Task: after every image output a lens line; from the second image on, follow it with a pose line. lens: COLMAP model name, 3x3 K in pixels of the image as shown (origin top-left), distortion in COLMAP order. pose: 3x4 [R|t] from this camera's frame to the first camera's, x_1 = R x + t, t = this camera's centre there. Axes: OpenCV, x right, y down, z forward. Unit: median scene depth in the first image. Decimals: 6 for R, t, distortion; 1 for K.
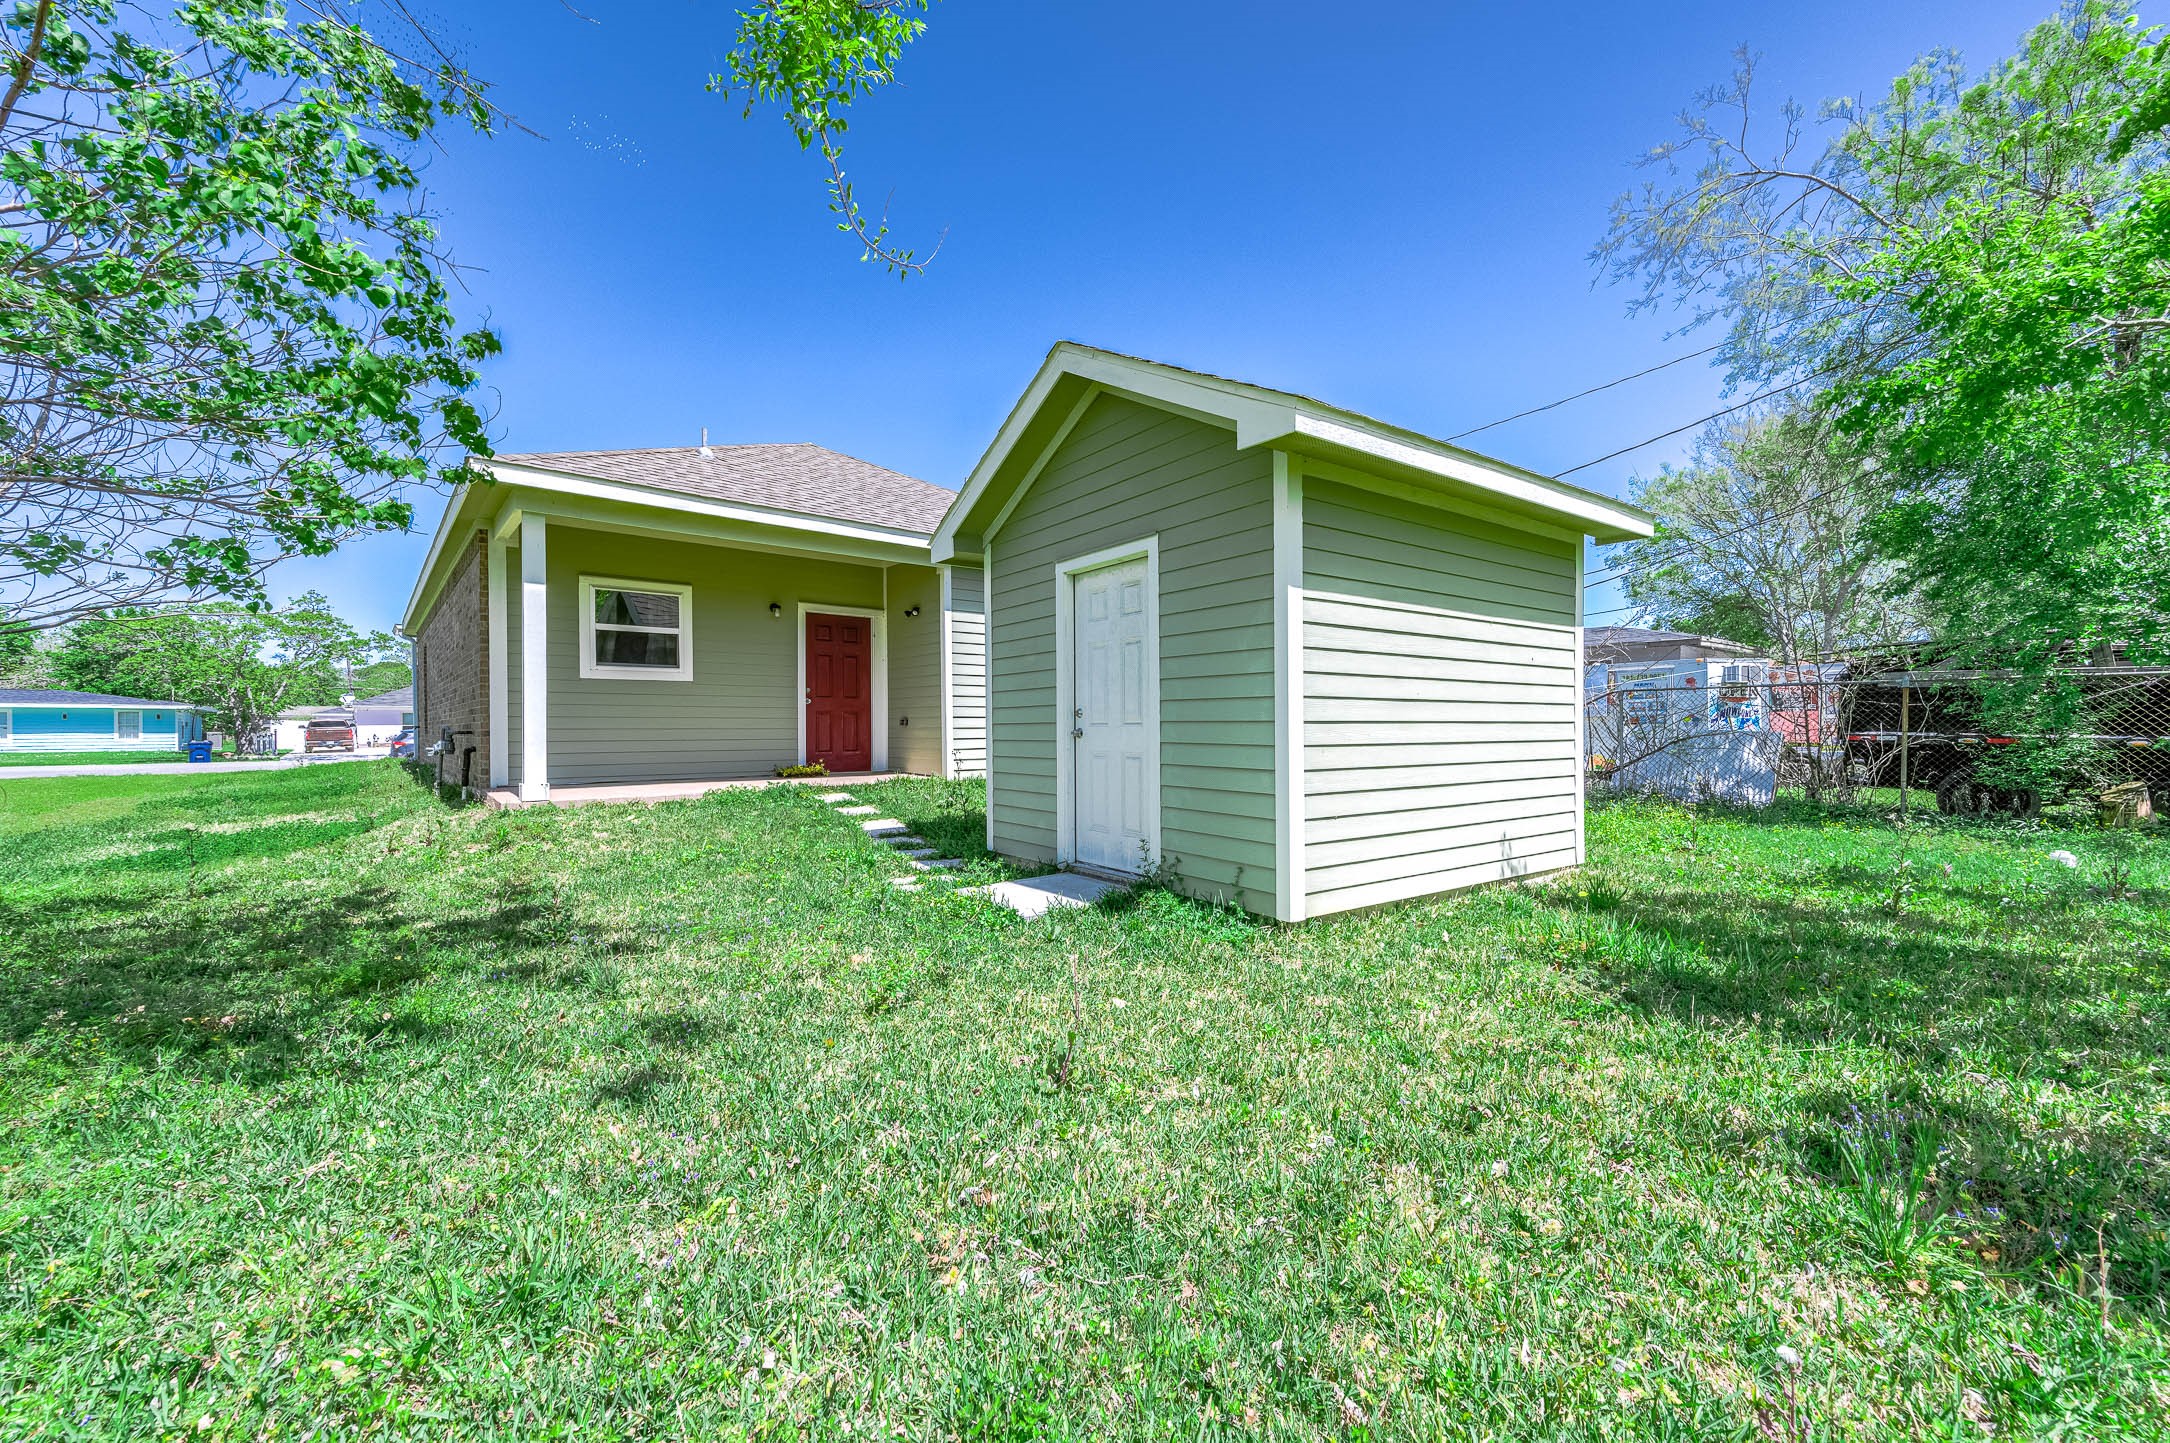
lens RADIAL K [[877.0, 0, 1082.4], [0, 877.0, 725.7], [0, 0, 1]] dist [0.023117, 0.000759]
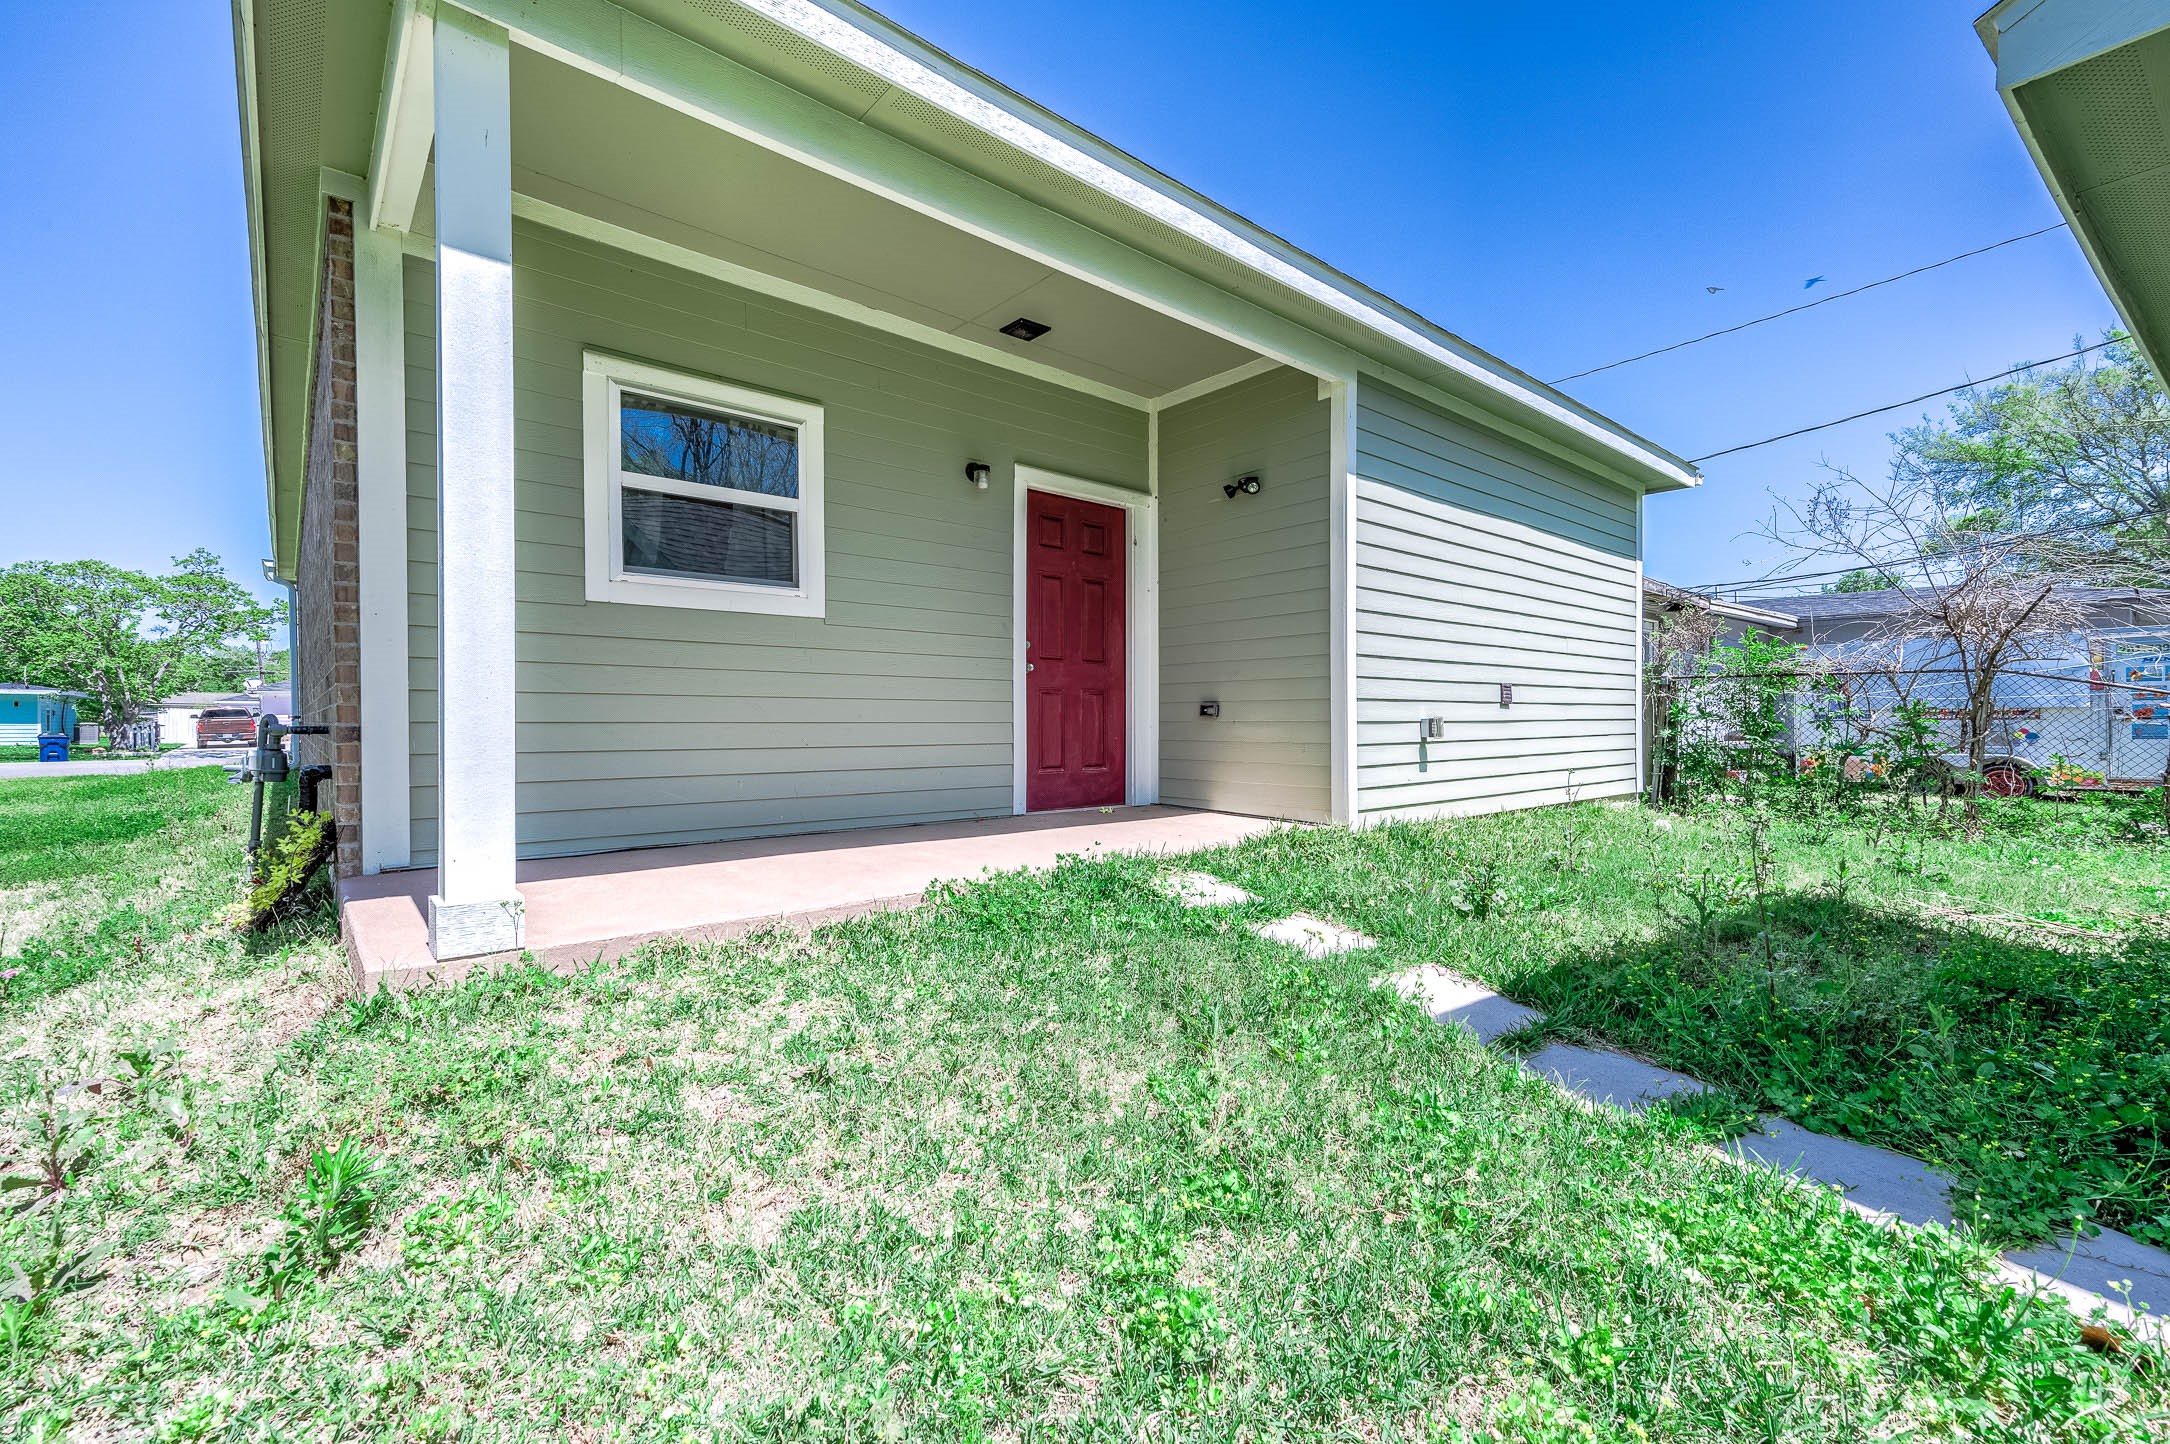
lens RADIAL K [[934.8, 0, 1088.4], [0, 934.8, 726.8], [0, 0, 1]] dist [0.007256, -0.000038]
pose [[0.999698, 0.003146, 0.024389, -0.287527], [-0.003354, 0.999958, 0.008485, 0.001164], [-0.024362, -0.008564, 0.999667, 0.464088]]
